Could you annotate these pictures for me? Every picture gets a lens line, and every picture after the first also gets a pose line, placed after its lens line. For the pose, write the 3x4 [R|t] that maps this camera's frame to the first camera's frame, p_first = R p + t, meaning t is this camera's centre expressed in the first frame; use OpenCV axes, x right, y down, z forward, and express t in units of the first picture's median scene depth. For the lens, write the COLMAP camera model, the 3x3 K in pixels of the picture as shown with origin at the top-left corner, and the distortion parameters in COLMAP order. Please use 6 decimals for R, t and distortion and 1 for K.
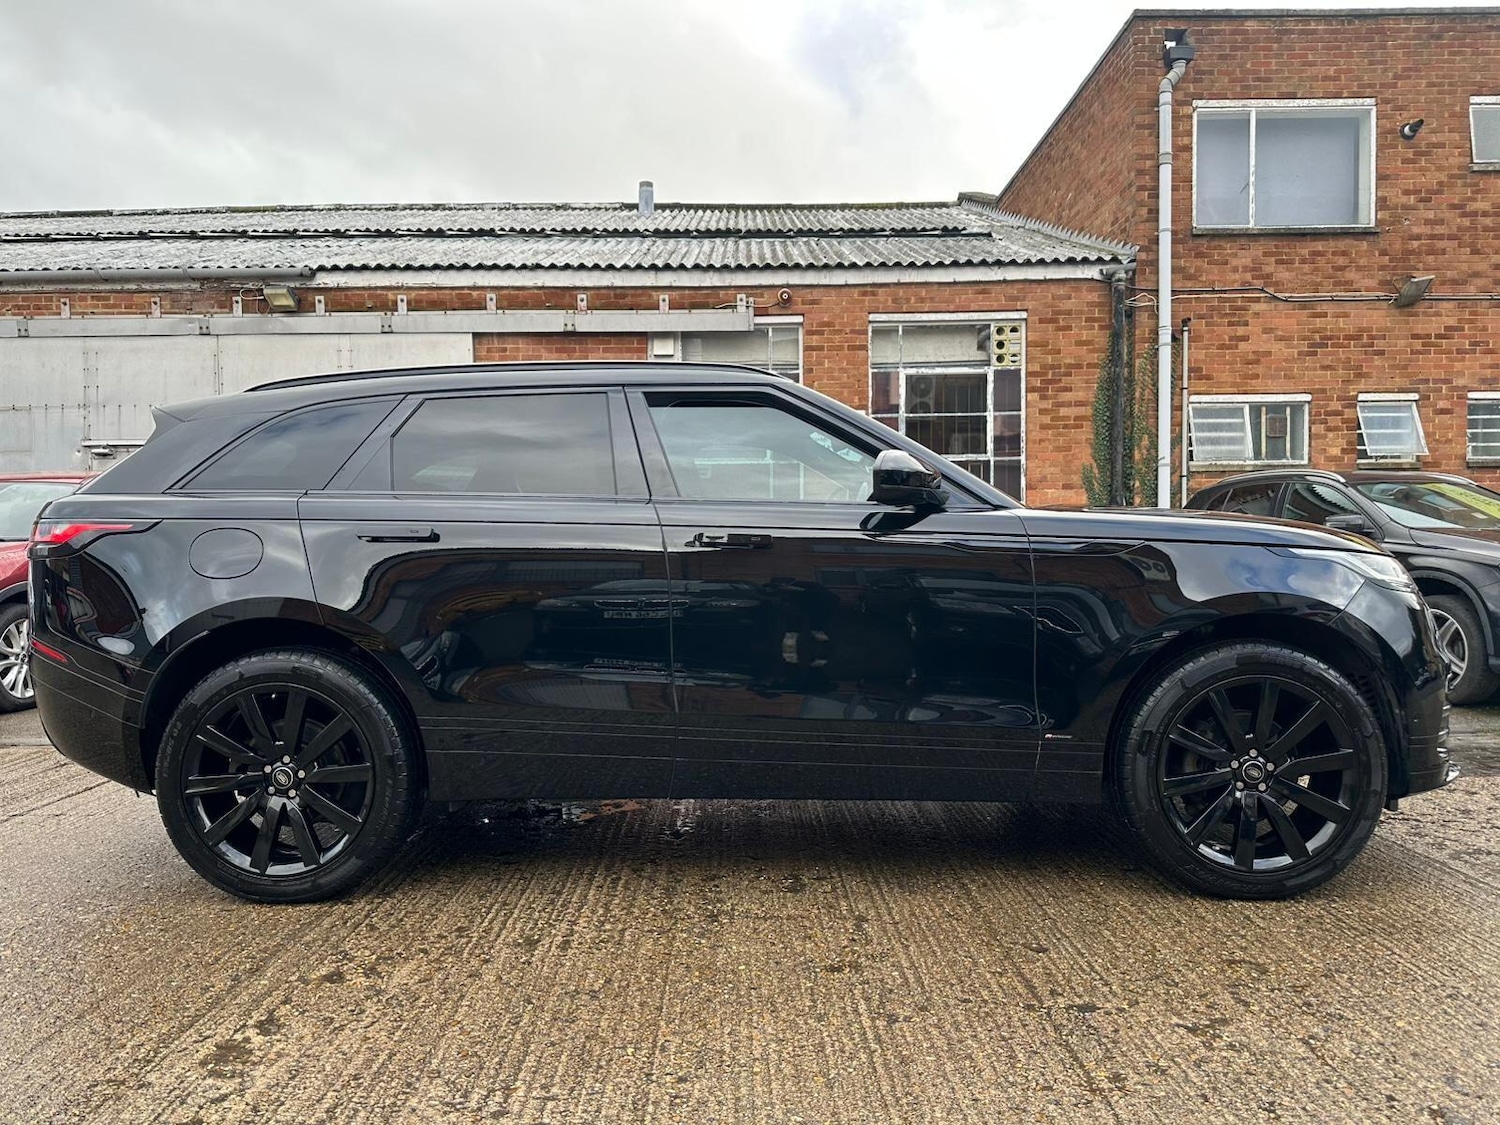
lens RADIAL K [[1055.4, 0, 747.0], [0, 1055.4, 570.4], [0, 0, 1]] dist [0.035919, -0.048828]
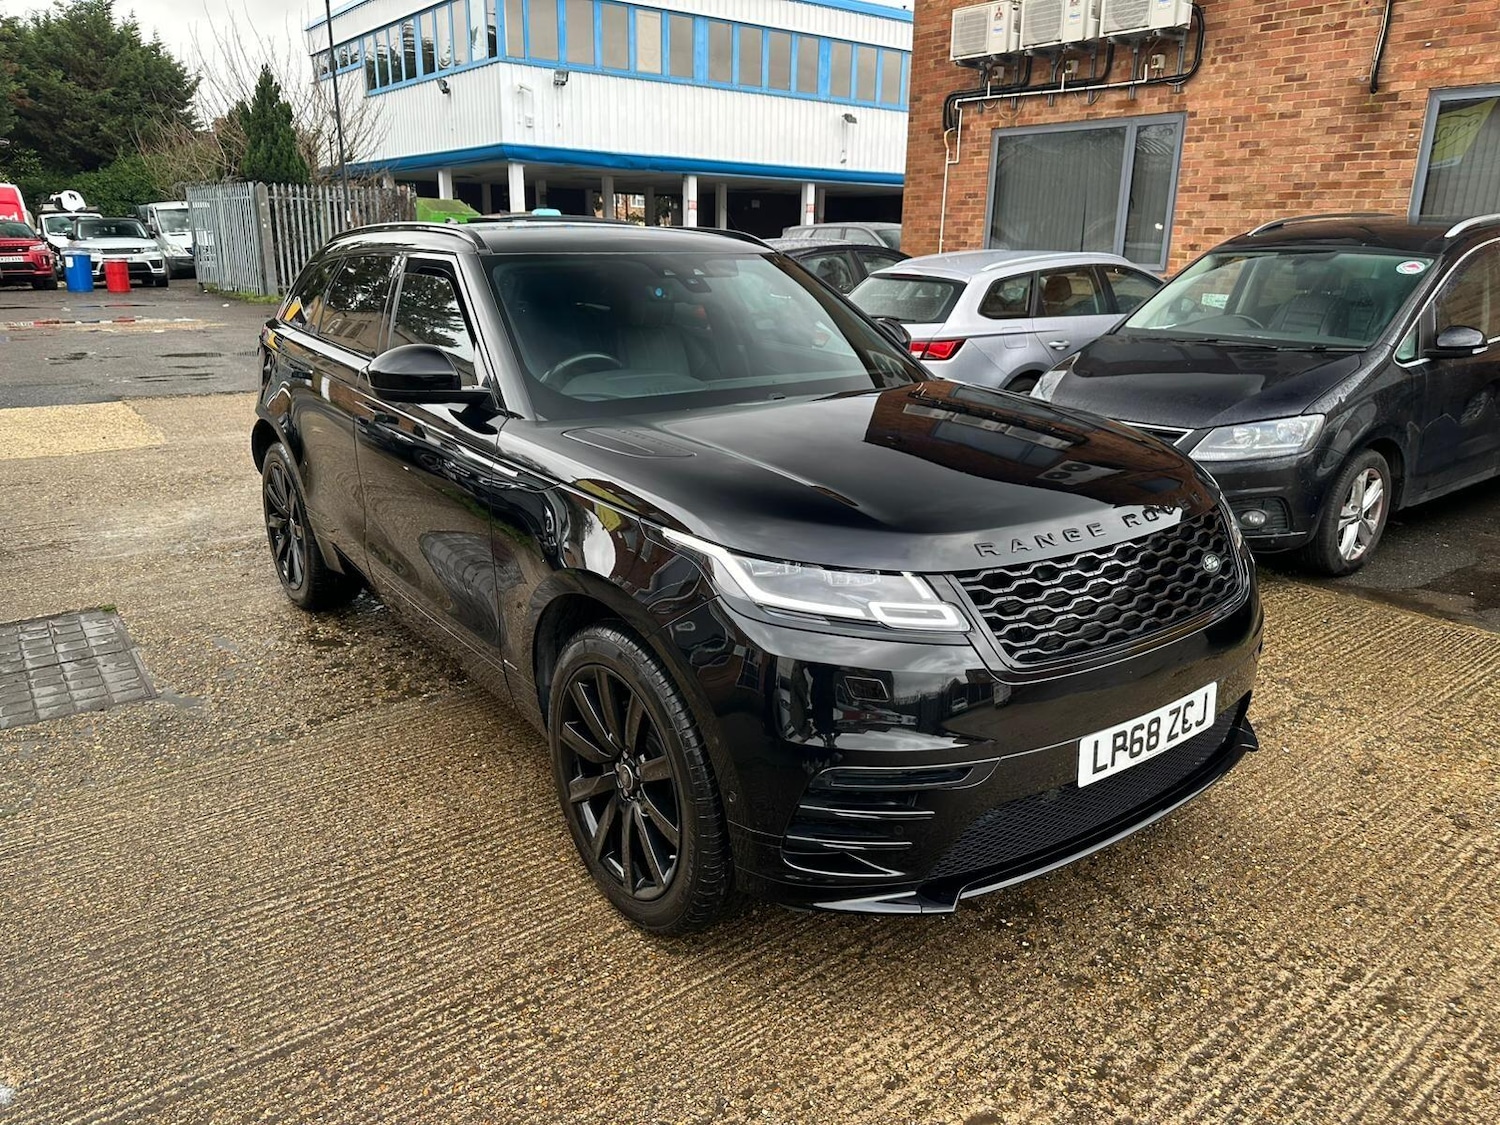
lens RADIAL K [[1065.2, 0, 752.2], [0, 1065.2, 558.0], [0, 0, 1]] dist [0.017984, -0.020788]
pose [[-0.608245, -0.225079, 0.761169, -0.123429], [0.017367, 0.954950, 0.296258, -0.065741], [-0.793559, 0.193417, -0.576934, 0.486879]]
